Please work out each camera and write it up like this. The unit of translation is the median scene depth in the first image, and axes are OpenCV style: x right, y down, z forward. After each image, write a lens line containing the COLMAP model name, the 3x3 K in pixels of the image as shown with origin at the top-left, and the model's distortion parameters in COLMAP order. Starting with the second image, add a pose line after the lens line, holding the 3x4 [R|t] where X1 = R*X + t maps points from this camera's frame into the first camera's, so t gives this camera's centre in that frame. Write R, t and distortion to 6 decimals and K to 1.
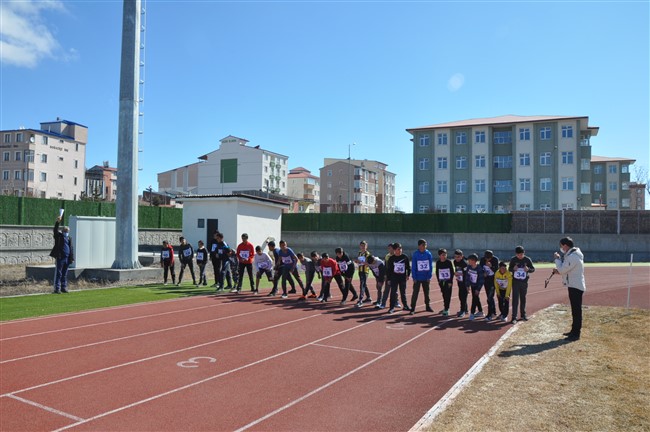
lens RADIAL K [[582.5, 0, 319.5], [0, 582.5, 222.0], [0, 0, 1]] dist [-0.138622, 0.171469]
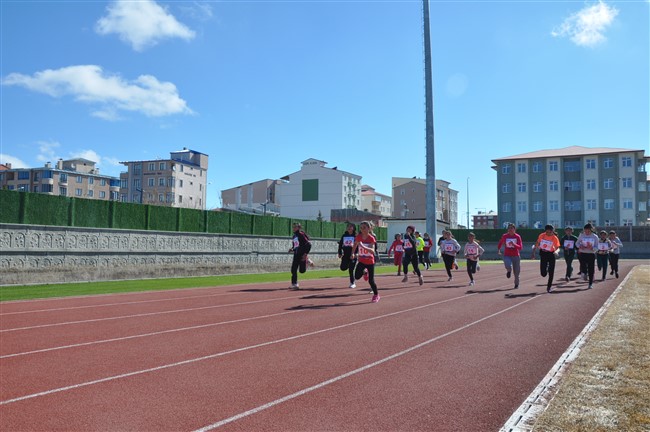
lens RADIAL K [[582.5, 0, 318.1], [0, 582.5, 220.3], [0, 0, 1]] dist [-0.138622, 0.171469]
pose [[0.997230, -0.004762, -0.074227, -0.121963], [0.002742, 0.999624, -0.027295, 0.000641], [0.074329, 0.027016, 0.996868, -0.234581]]
